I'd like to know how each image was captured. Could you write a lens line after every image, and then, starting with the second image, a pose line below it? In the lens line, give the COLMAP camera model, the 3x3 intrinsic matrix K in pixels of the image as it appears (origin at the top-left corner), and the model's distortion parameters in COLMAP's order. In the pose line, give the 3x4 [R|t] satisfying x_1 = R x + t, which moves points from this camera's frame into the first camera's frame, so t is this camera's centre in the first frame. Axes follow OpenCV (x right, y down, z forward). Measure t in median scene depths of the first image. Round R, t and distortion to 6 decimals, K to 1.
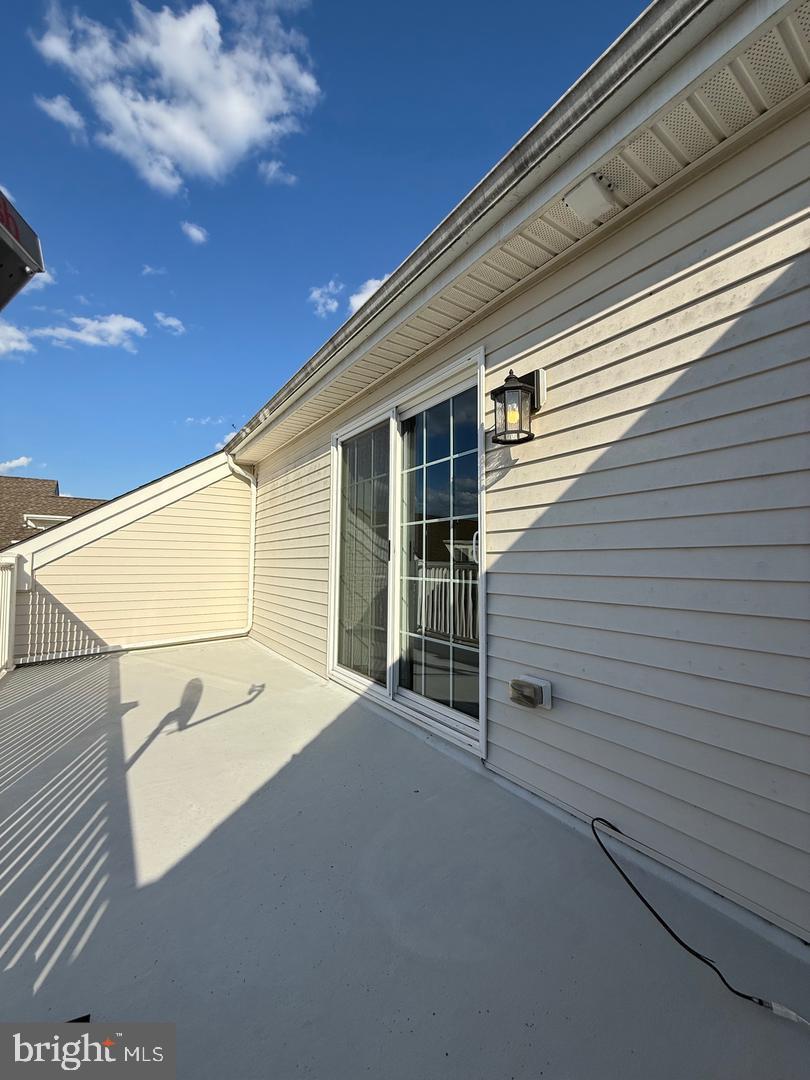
lens RADIAL K [[432.7, 0, 404.8], [0, 432.7, 541.3], [0, 0, 1]] dist [0.000559, 0.000796]
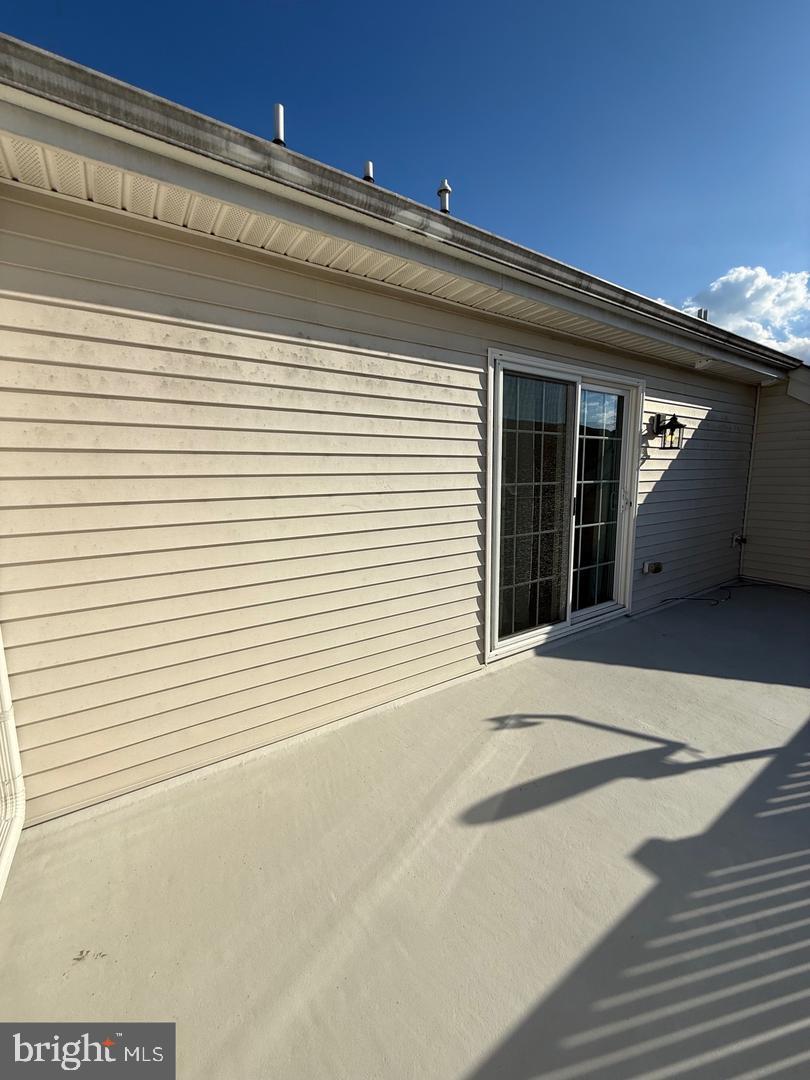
lens RADIAL K [[432.7, 0, 405.7], [0, 432.7, 535.6], [0, 0, 1]] dist [0.000559, 0.000796]
pose [[0.004573, -0.166459, 0.986038, -1.257892], [-0.055472, 0.984488, 0.166455, -0.074009], [-0.998450, -0.055458, -0.004732, 1.535219]]
